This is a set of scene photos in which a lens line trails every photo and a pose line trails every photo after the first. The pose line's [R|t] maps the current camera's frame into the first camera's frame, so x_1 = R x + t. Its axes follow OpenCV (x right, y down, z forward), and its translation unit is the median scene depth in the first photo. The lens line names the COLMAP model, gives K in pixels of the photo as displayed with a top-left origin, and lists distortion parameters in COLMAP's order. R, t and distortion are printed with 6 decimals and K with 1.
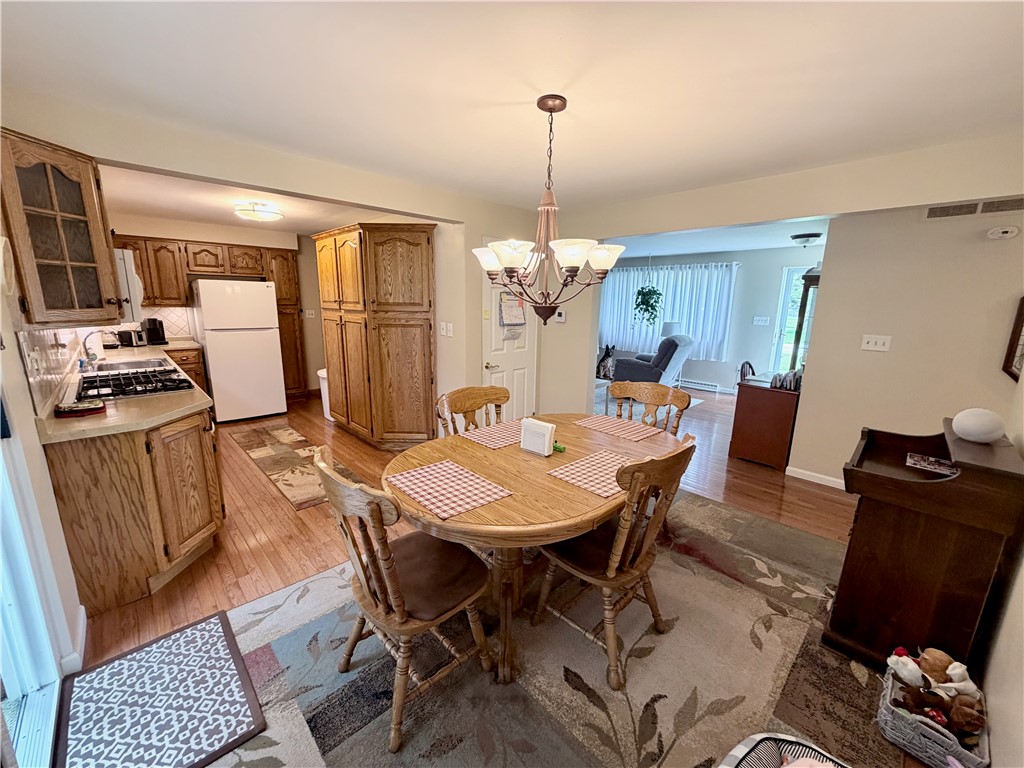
lens RADIAL K [[406.2, 0, 514.7], [0, 406.2, 390.2], [0, 0, 1]] dist [-0.000301, -0.000633]
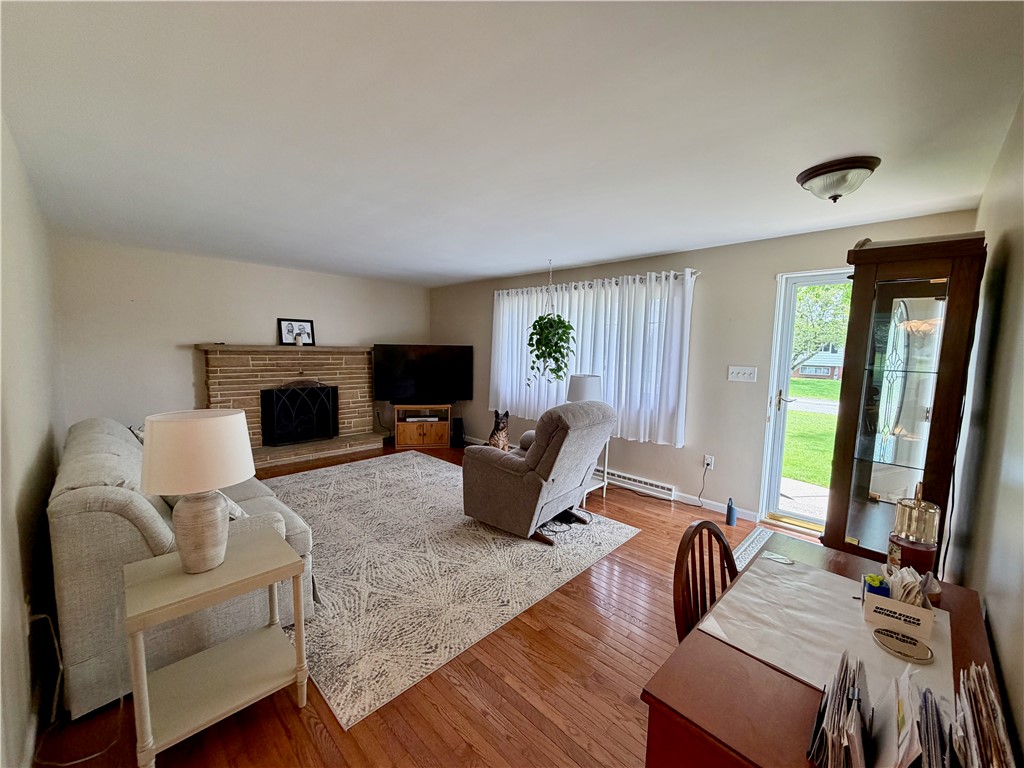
lens RADIAL K [[406.2, 0, 512.6], [0, 406.2, 387.5], [0, 0, 1]] dist [-0.000301, -0.000633]
pose [[0.999671, 0.009035, 0.024004, 0.265026], [-0.005895, 0.991783, -0.127799, -0.076078], [-0.024961, 0.127616, 0.991510, 0.436224]]
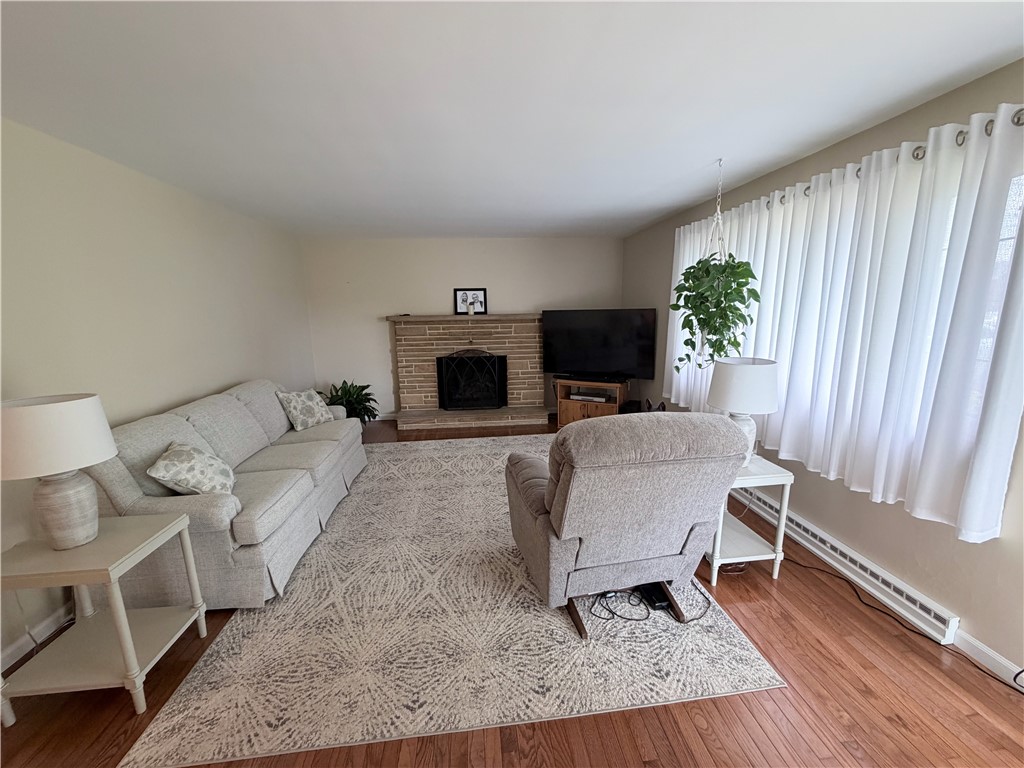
lens RADIAL K [[406.2, 0, 515.7], [0, 406.2, 387.7], [0, 0, 1]] dist [-0.000301, -0.000633]
pose [[0.784340, 0.098463, -0.612468, 0.424695], [-0.117833, 0.992995, 0.008739, -0.123747], [0.609038, 0.065315, 0.790447, 0.625596]]
